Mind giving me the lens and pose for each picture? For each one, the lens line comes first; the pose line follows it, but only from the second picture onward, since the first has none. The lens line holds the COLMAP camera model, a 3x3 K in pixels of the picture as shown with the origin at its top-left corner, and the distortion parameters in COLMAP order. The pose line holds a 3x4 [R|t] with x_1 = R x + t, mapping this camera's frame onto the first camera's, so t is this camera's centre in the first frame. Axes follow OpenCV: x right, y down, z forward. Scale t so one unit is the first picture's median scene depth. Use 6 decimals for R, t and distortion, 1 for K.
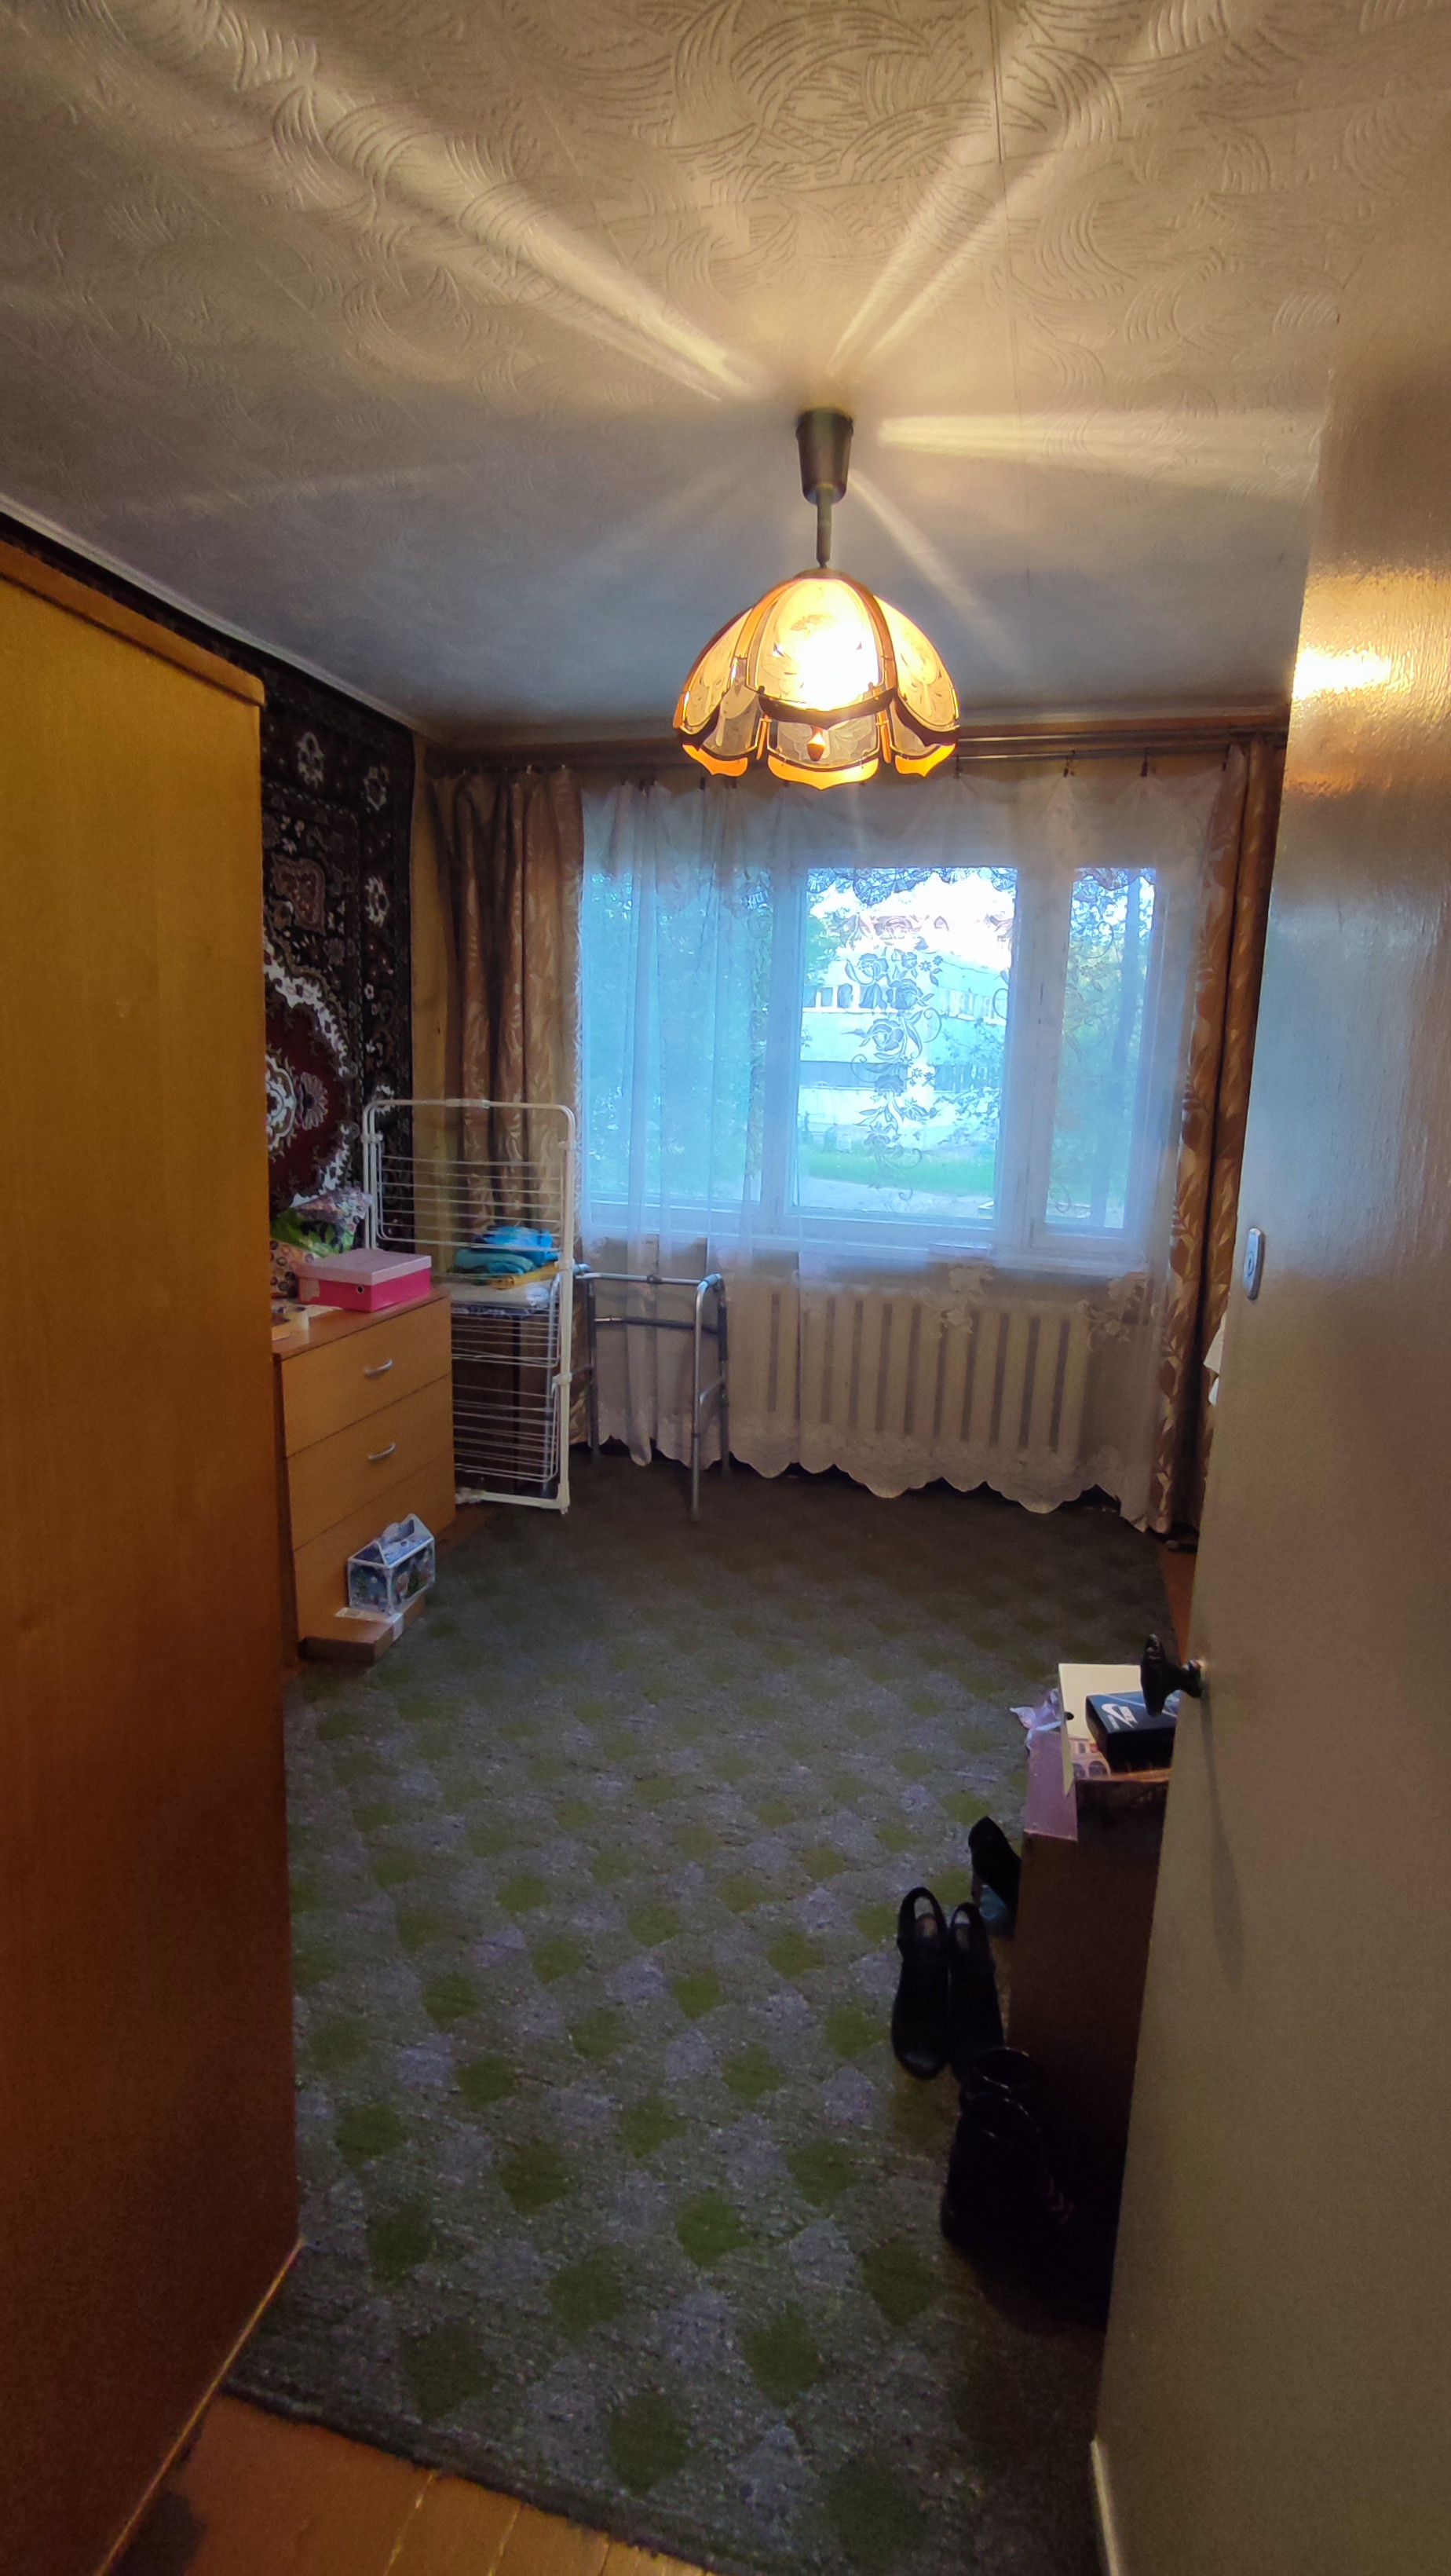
lens RADIAL K [[1152.2, 0, 716.2], [0, 1152.2, 1283.5], [0, 0, 1]] dist [-0.019246, 0.007877]
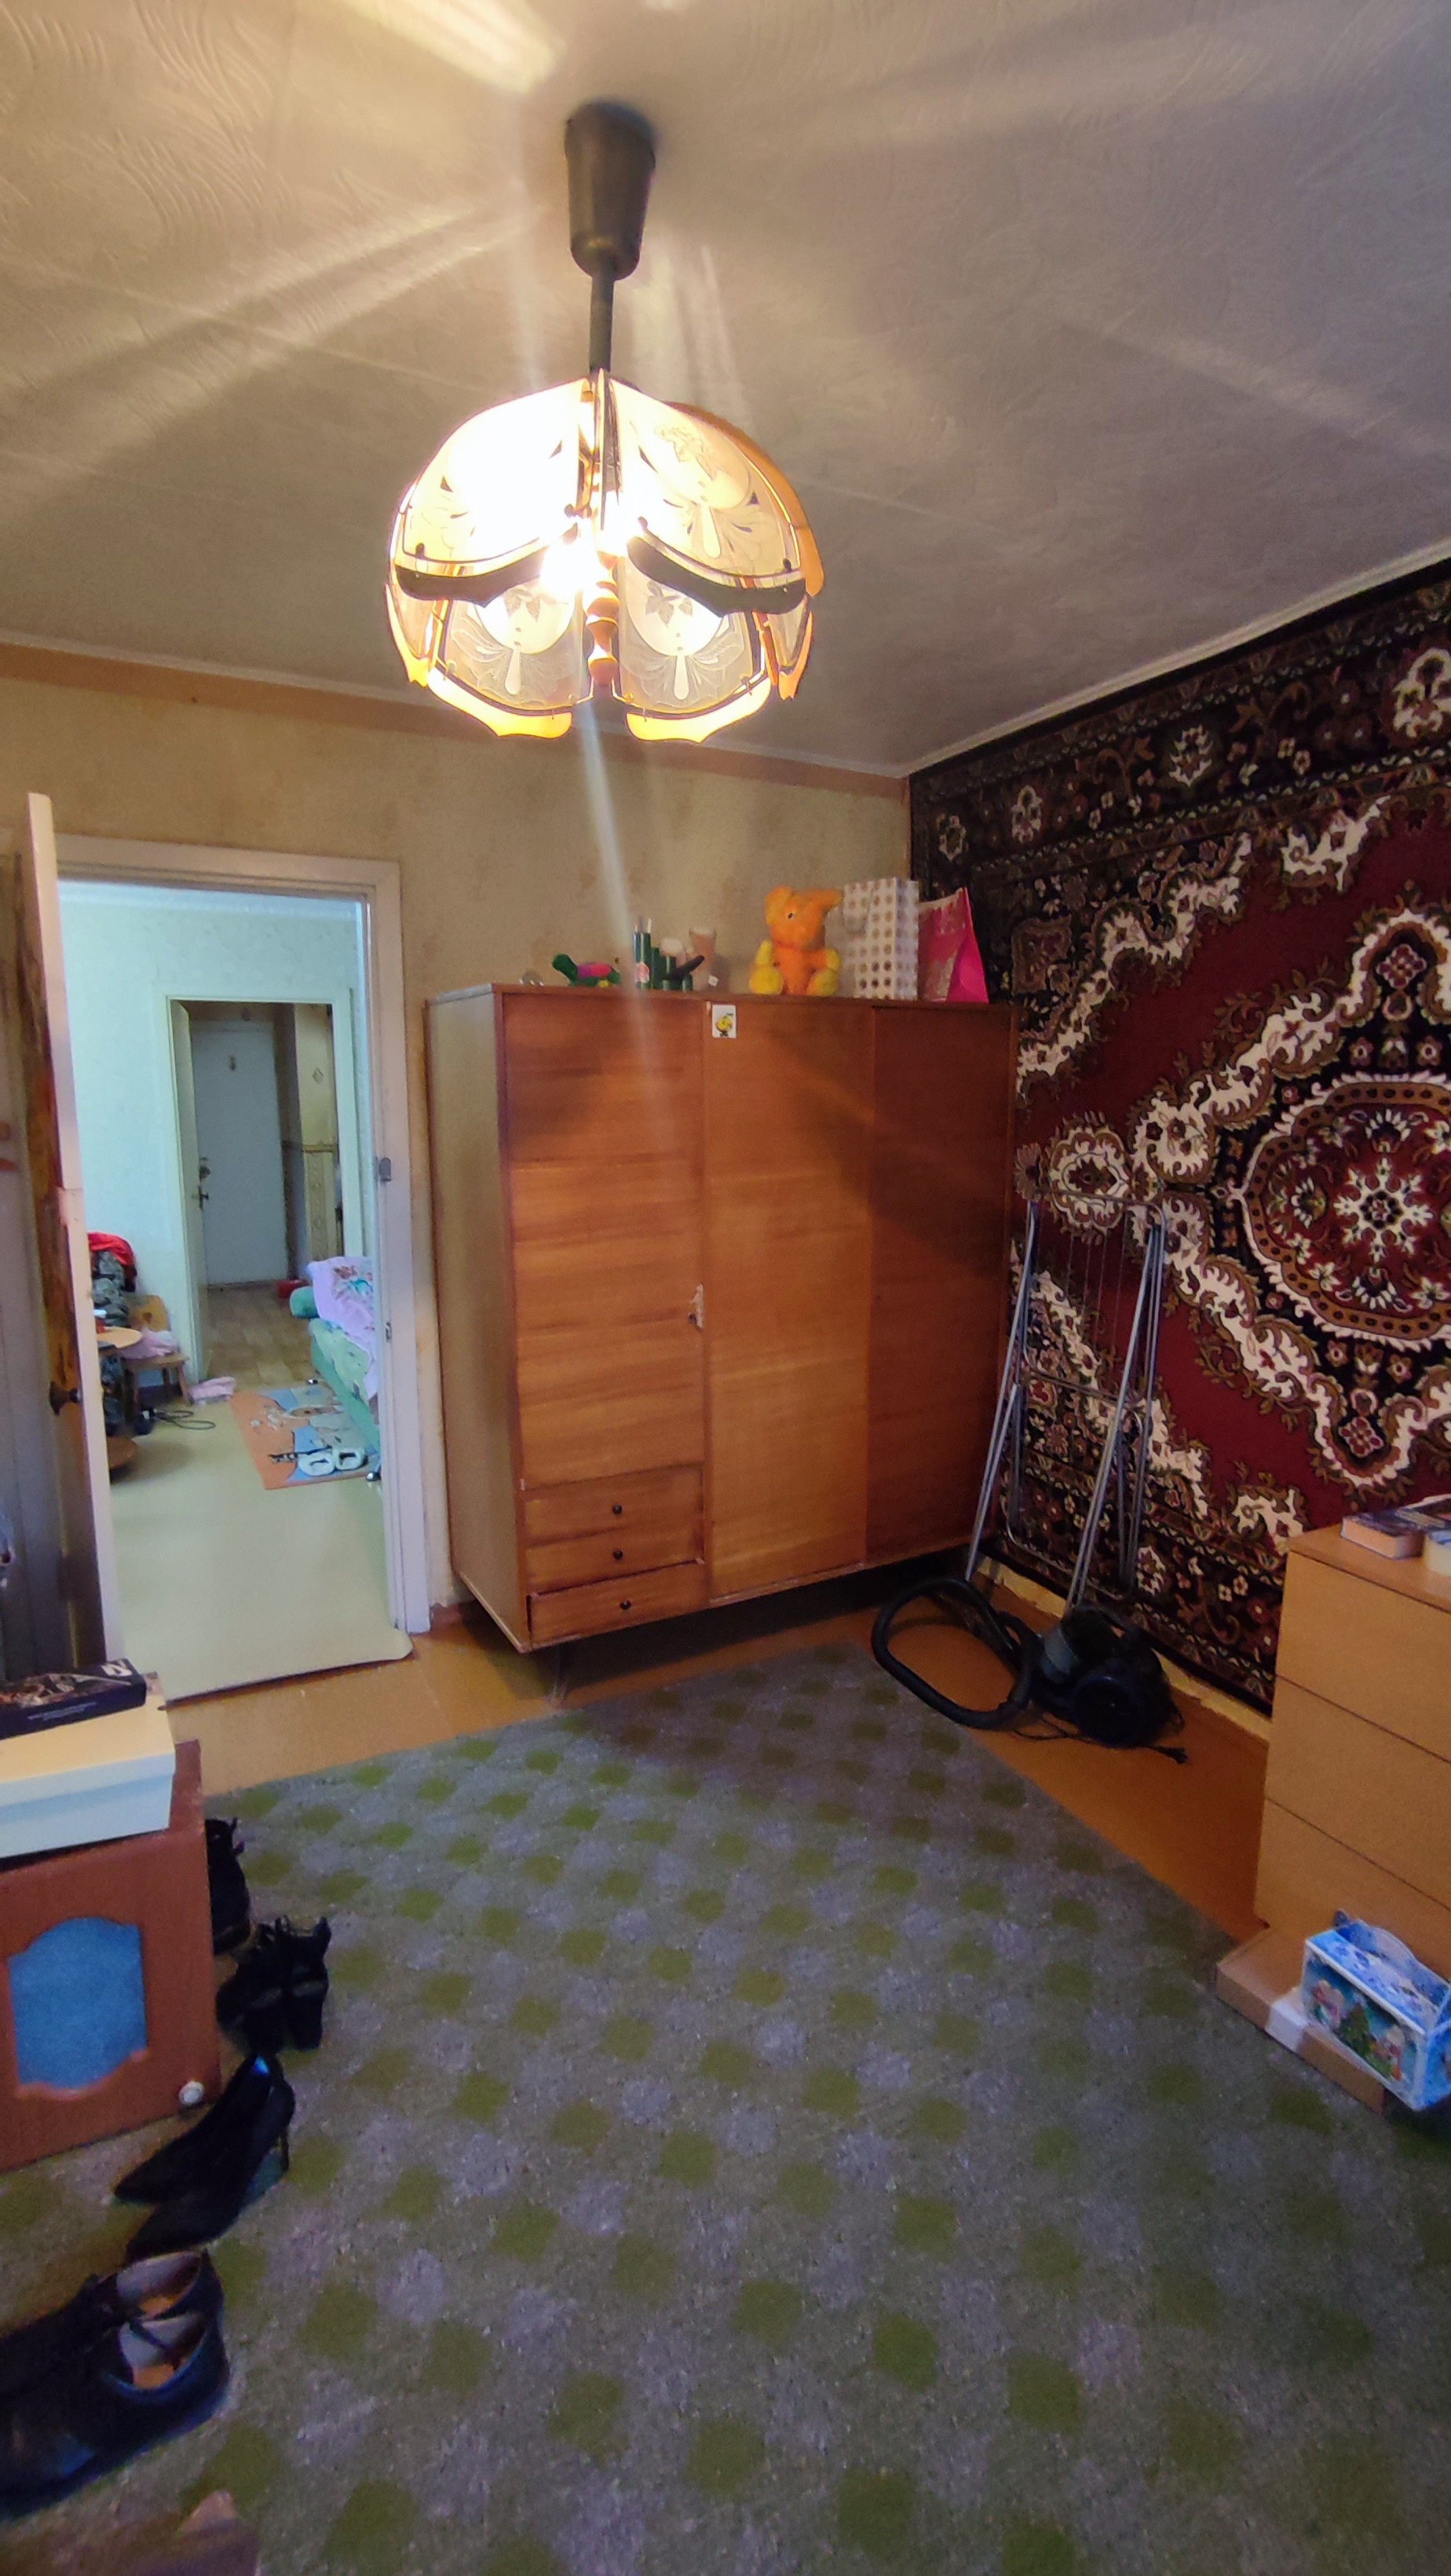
lens RADIAL K [[1152.2, 0, 712.2], [0, 1152.2, 1284.9], [0, 0, 1]] dist [-0.019246, 0.007877]
pose [[-0.741379, 0.065811, -0.667852, 0.464930], [-0.153078, 0.952359, 0.263779, -0.278267], [0.653394, 0.297793, -0.695985, 1.466501]]
